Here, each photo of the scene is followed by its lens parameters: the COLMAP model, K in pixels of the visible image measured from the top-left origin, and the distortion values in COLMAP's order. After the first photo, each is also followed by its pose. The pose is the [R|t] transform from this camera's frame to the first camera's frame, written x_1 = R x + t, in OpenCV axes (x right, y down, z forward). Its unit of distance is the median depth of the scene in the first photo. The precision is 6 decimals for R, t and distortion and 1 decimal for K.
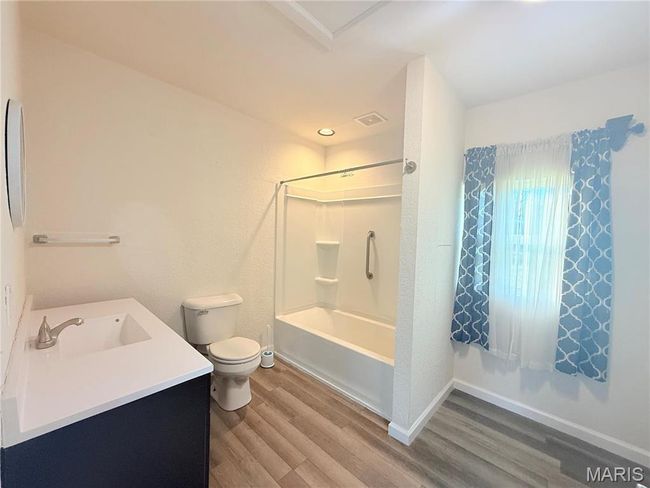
lens RADIAL K [[259.3, 0, 324.1], [0, 259.3, 244.5], [0, 0, 1]] dist [0.008856, 0.000256]
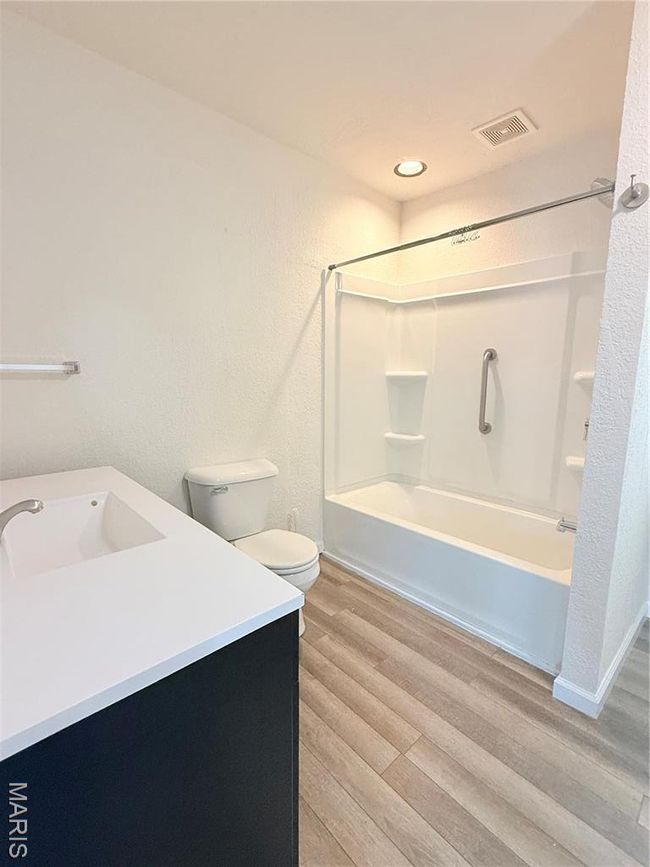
lens RADIAL K [[388.6, 0, 325.1], [0, 388.6, 432.3], [0, 0, 1]] dist [0.005505, -0.001013]
pose [[0.996670, -0.014432, -0.080248, -0.142578], [0.023004, 0.993998, 0.106948, 0.037076], [0.078223, -0.108438, 0.991021, 0.138965]]
